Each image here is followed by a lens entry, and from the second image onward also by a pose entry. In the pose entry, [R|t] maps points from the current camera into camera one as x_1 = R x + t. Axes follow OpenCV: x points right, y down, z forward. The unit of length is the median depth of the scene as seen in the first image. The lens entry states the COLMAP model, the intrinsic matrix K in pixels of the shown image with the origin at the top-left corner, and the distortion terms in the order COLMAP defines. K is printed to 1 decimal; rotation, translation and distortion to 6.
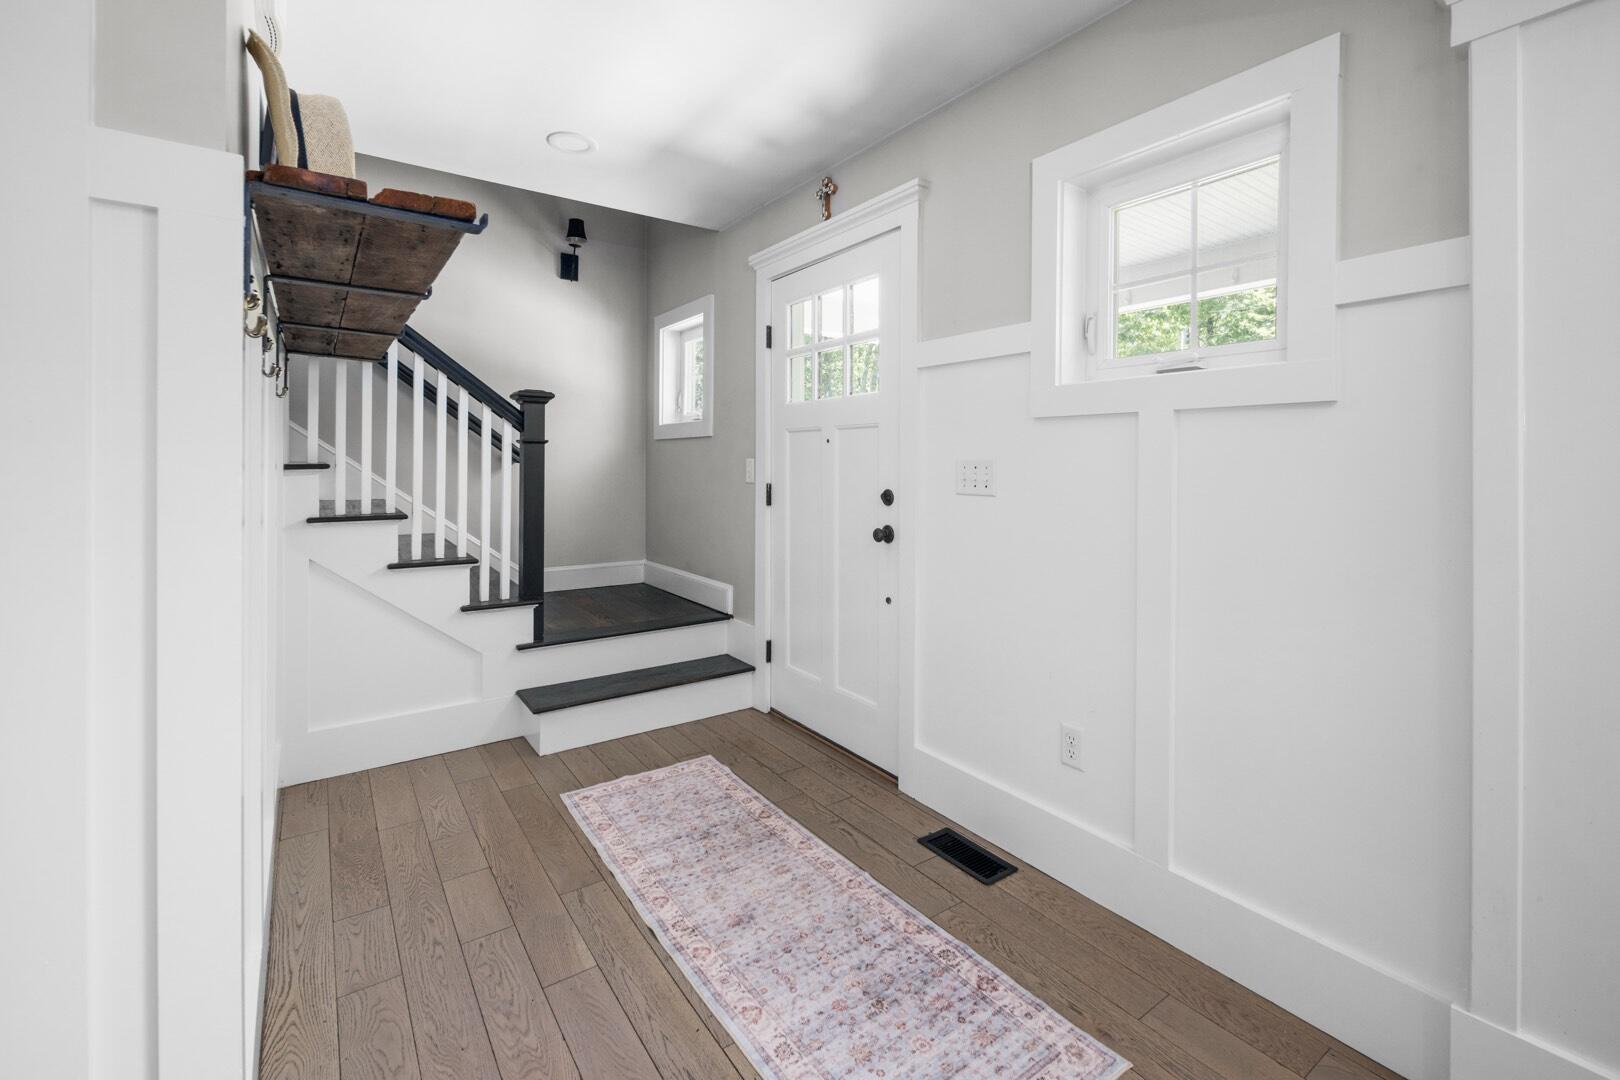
lens RADIAL K [[695.6, 0, 806.1], [0, 695.6, 466.7], [0, 0, 1]] dist [-0.000302, -0.000080]
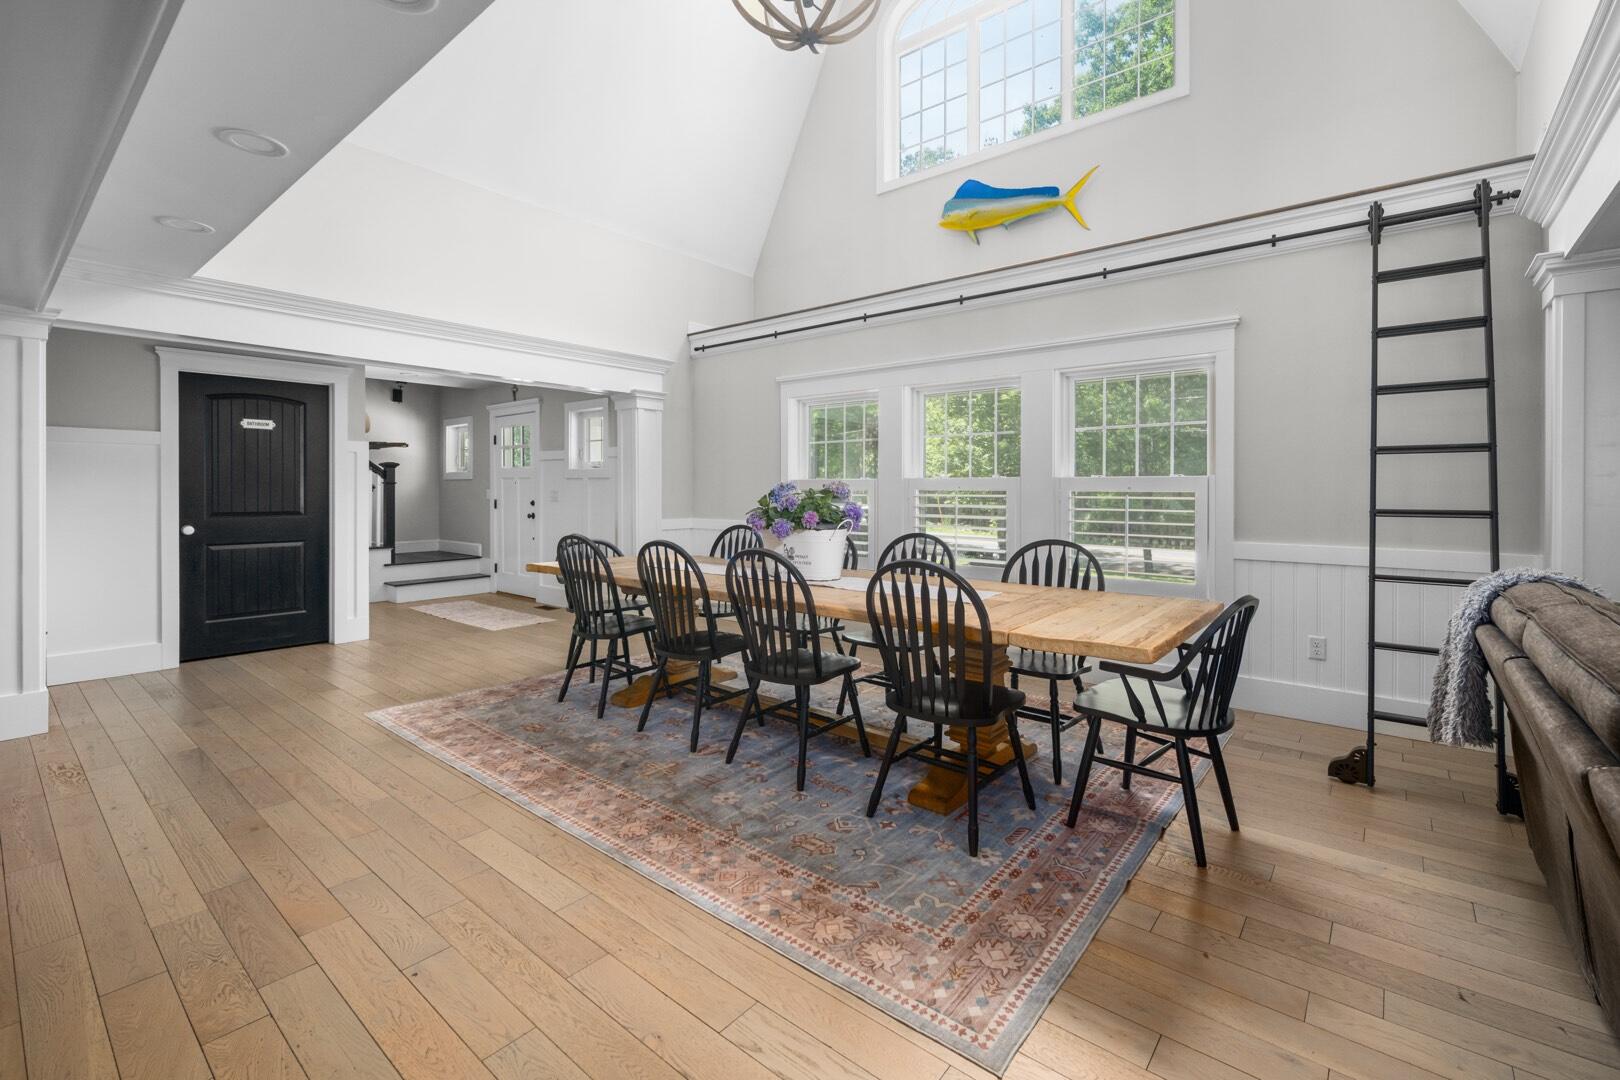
lens RADIAL K [[704.8, 0, 810.5], [0, 704.8, 494.6], [0, 0, 1]] dist [-0.000800, -0.000739]
pose [[0.964805, -0.005055, 0.262919, 0.402791], [0.003697, 0.999977, 0.005659, -0.003102], [-0.262942, -0.004488, 0.964801, -1.860966]]
